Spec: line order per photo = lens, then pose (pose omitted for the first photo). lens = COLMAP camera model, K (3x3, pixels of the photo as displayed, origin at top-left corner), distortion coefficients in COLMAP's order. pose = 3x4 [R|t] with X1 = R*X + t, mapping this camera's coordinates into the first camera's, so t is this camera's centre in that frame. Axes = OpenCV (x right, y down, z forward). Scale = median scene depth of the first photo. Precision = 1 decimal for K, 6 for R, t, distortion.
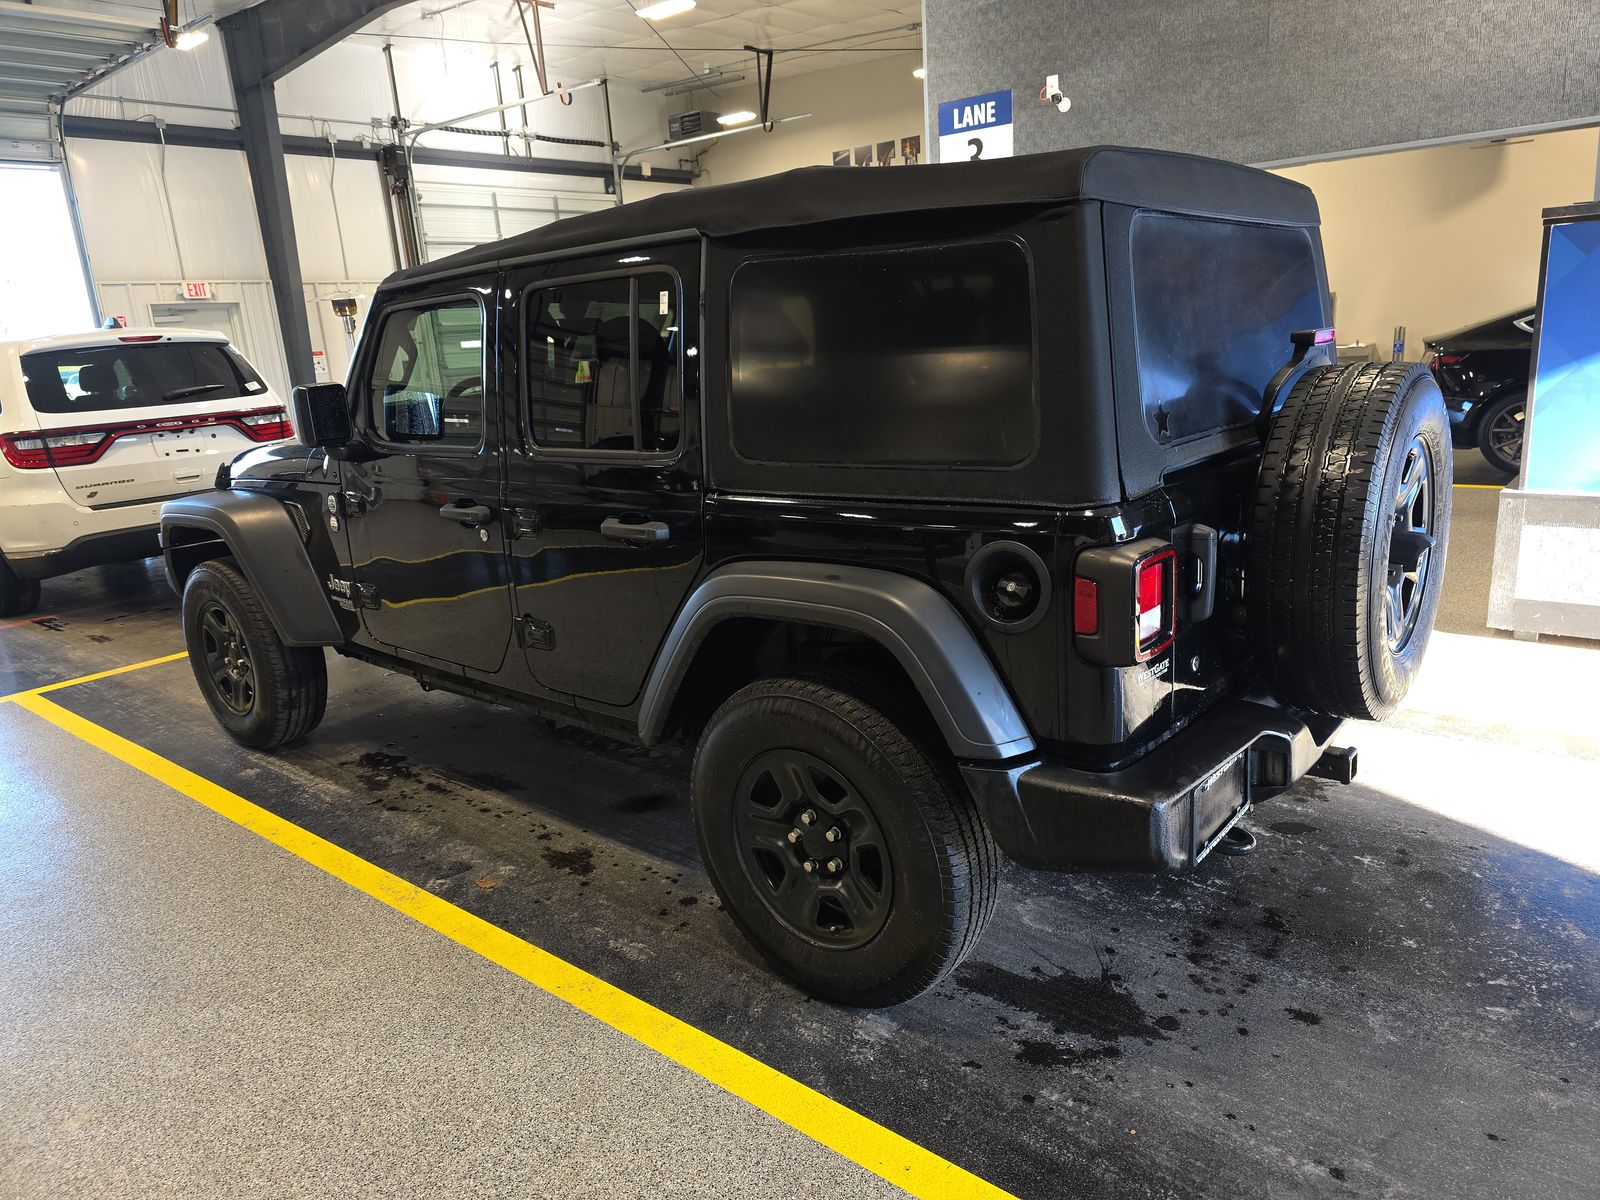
lens RADIAL K [[1071.0, 0, 814.0], [0, 1071.0, 613.8], [0, 0, 1]] dist [0.025517, -0.022438]
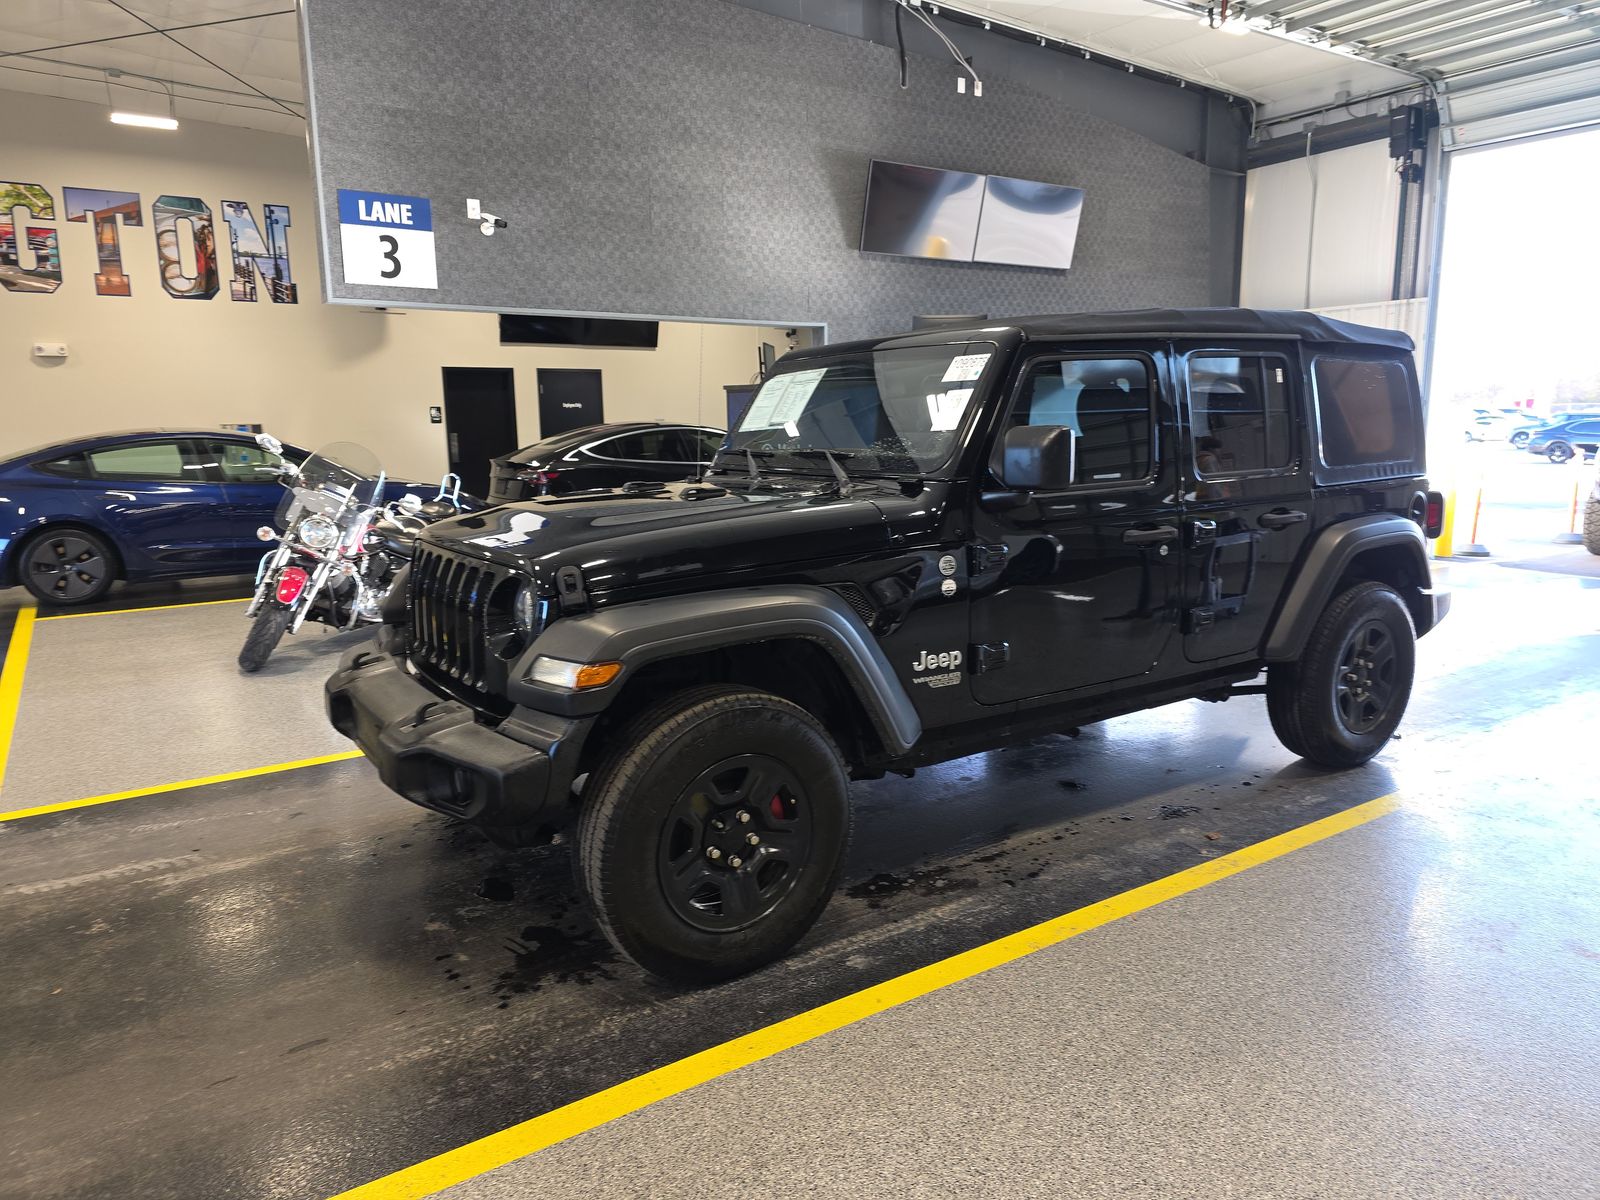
lens RADIAL K [[1071.0, 0, 800.5], [0, 1071.0, 604.1], [0, 0, 1]] dist [0.025517, -0.022438]
pose [[0.289324, -0.100623, 0.951928, -0.751083], [0.244591, 0.969219, 0.028111, -0.069367], [-0.925455, 0.224700, 0.305030, 0.487525]]
